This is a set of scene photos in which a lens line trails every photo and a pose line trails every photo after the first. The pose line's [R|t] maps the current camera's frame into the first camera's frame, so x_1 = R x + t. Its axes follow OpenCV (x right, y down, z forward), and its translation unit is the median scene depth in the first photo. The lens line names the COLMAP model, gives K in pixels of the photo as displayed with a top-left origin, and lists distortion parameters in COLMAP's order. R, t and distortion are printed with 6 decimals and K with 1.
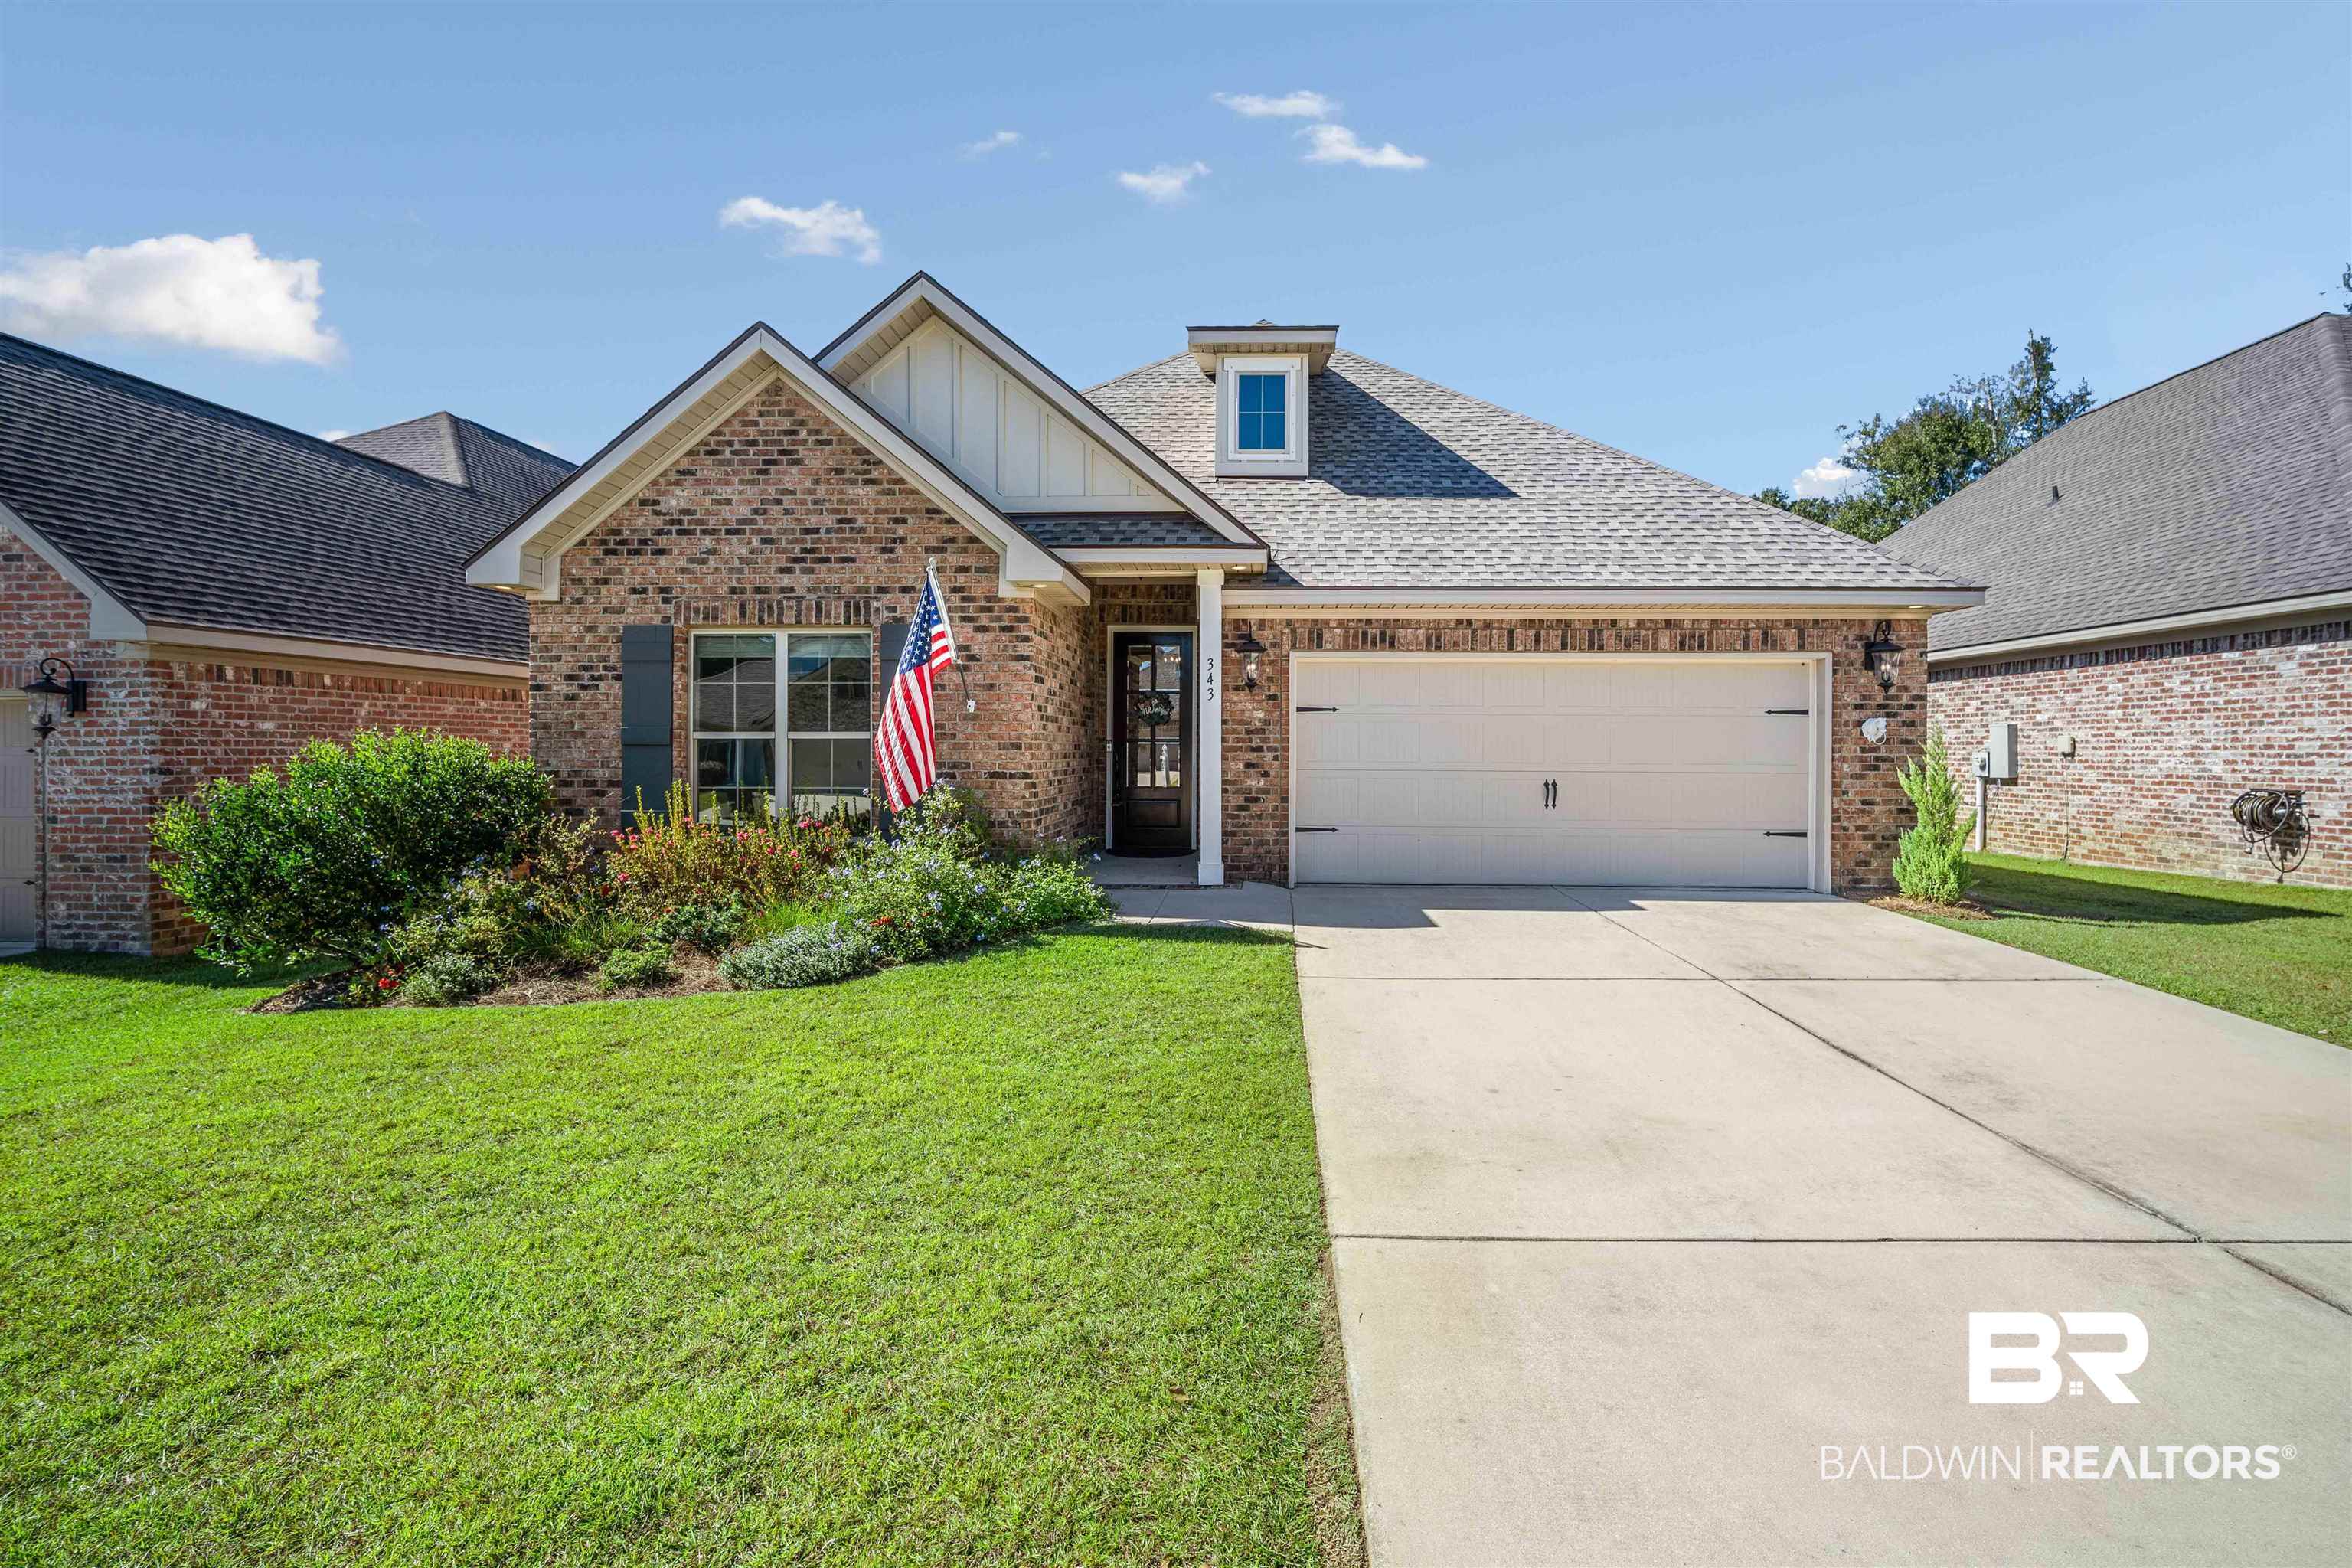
lens RADIAL K [[1027.9, 0, 1181.3], [0, 1027.9, 763.2], [0, 0, 1]] dist [-0.010871, 0.000998]
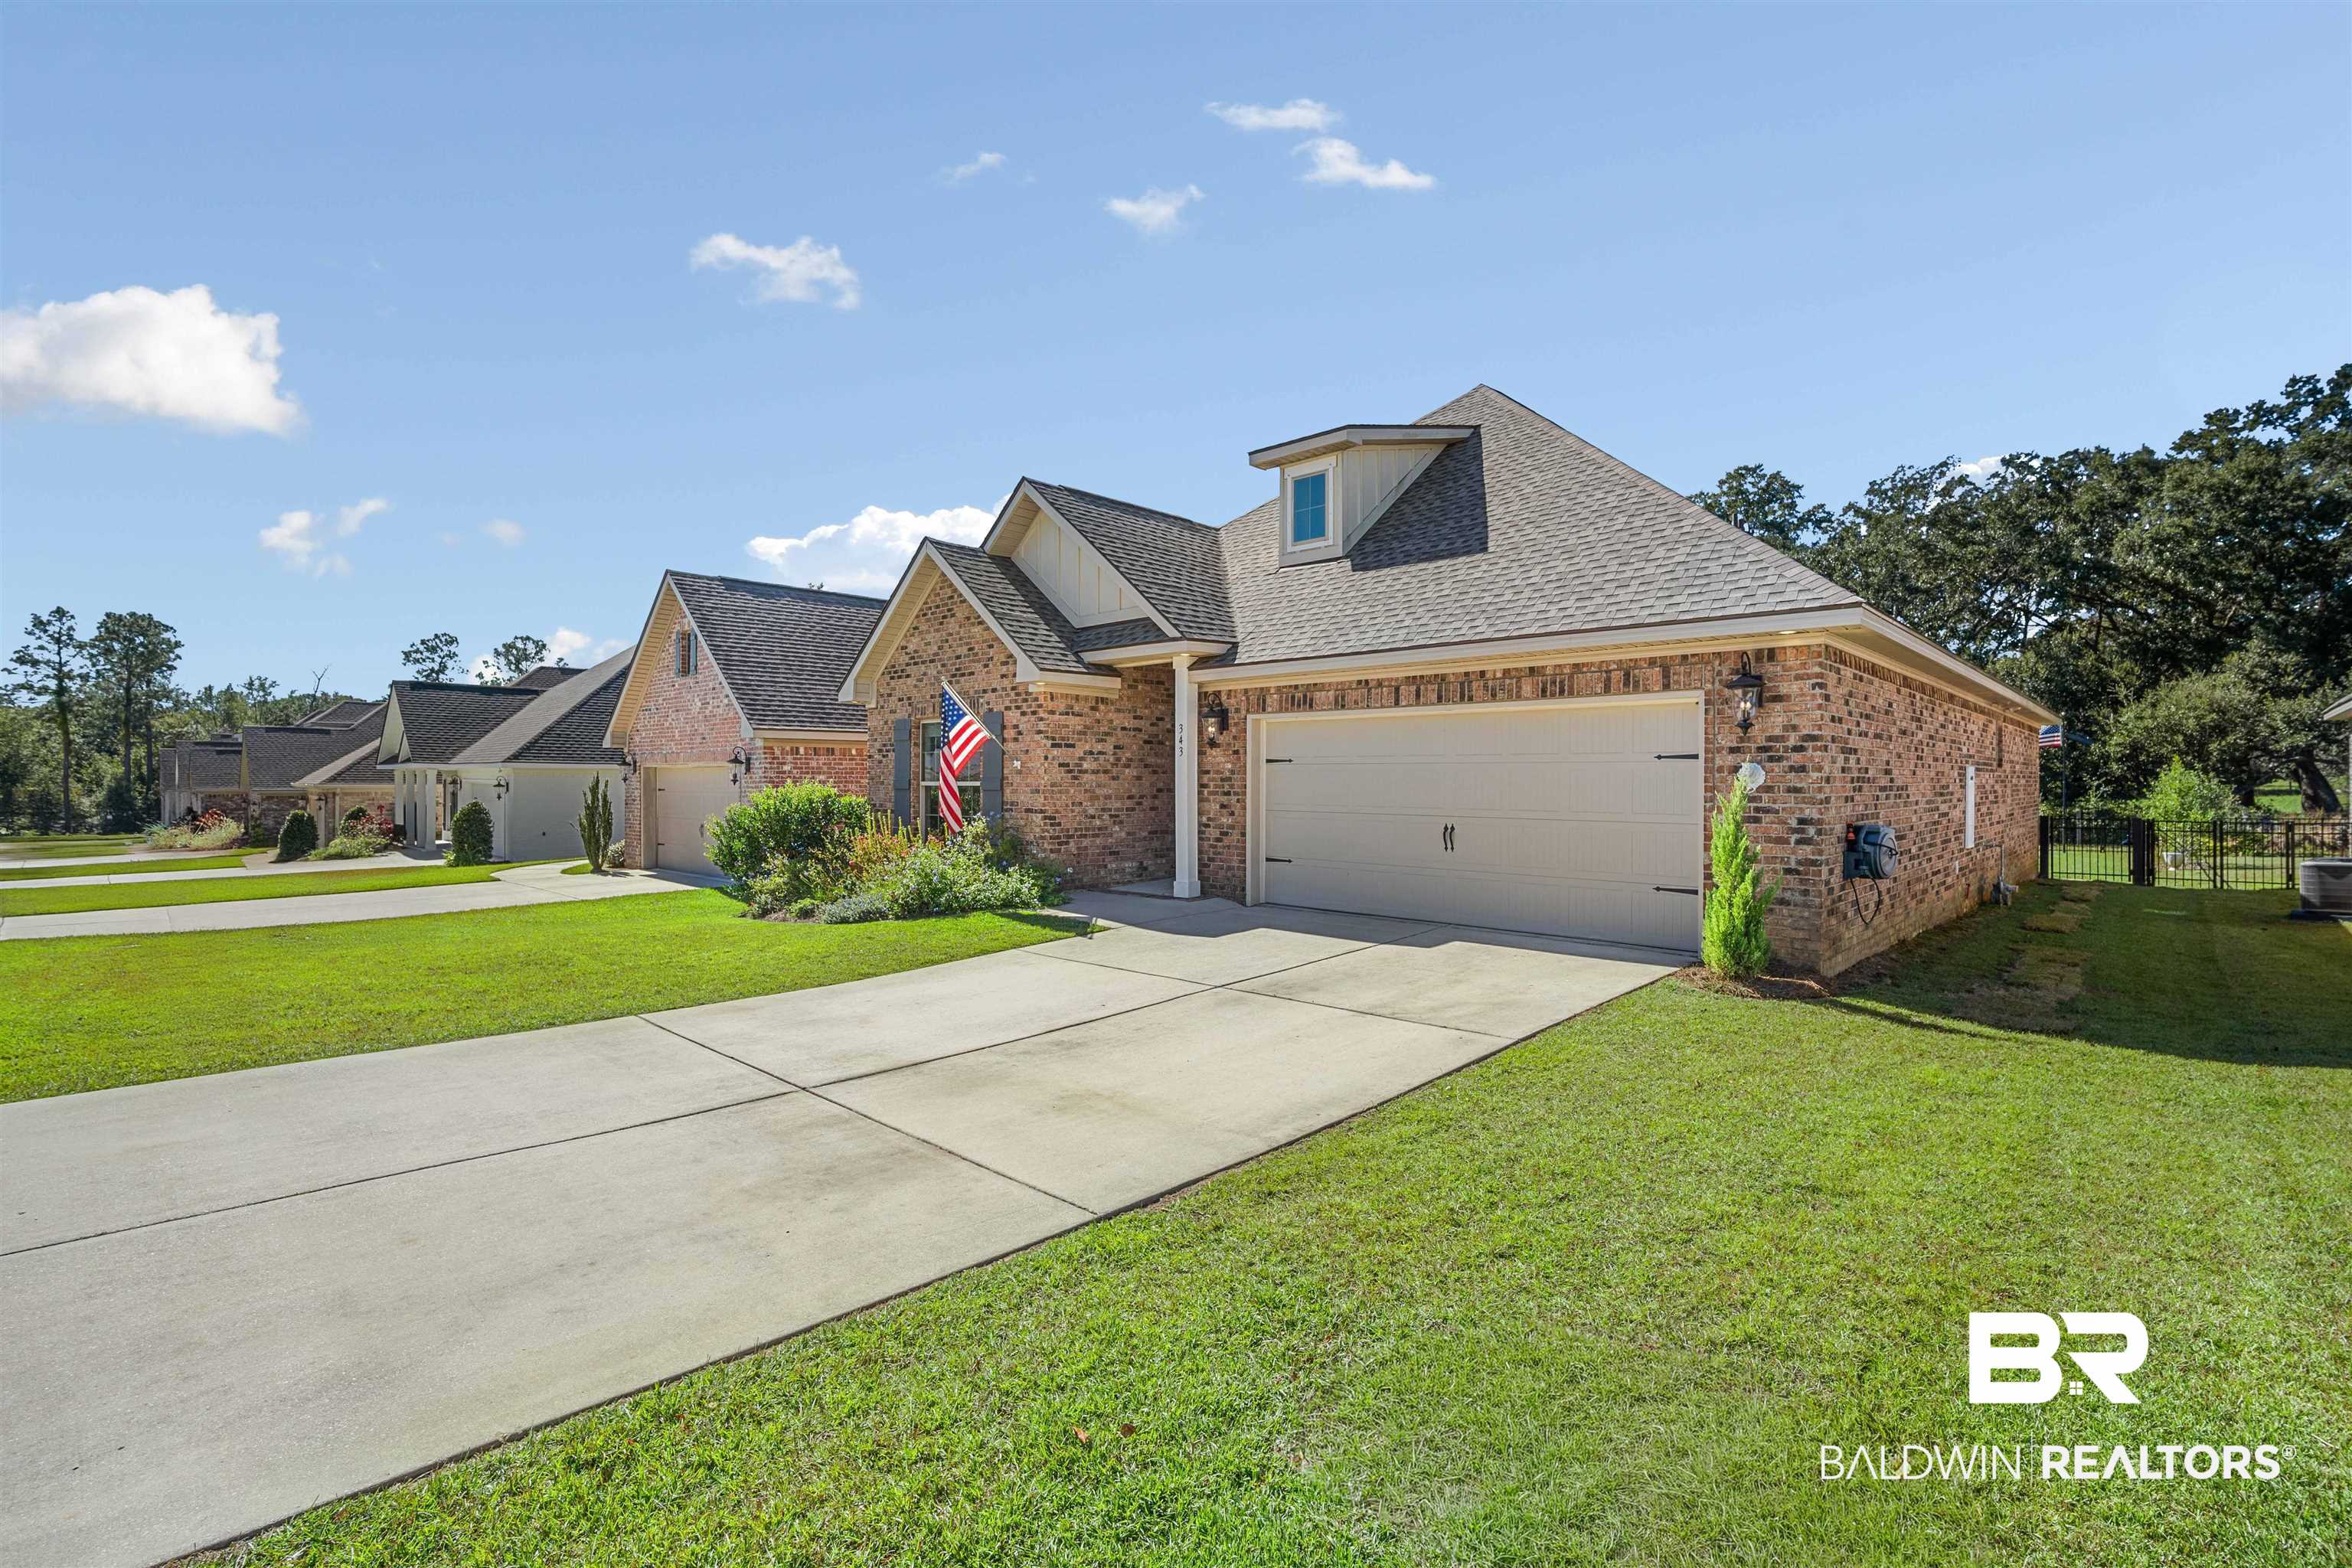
lens RADIAL K [[1027.9, 0, 1188.2], [0, 1027.9, 789.0], [0, 0, 1]] dist [-0.010871, 0.000998]
pose [[0.749573, 0.003730, -0.661911, 0.888425], [-0.009403, 0.999943, -0.005013, -0.012595], [0.661855, 0.009981, 0.749566, 0.026092]]
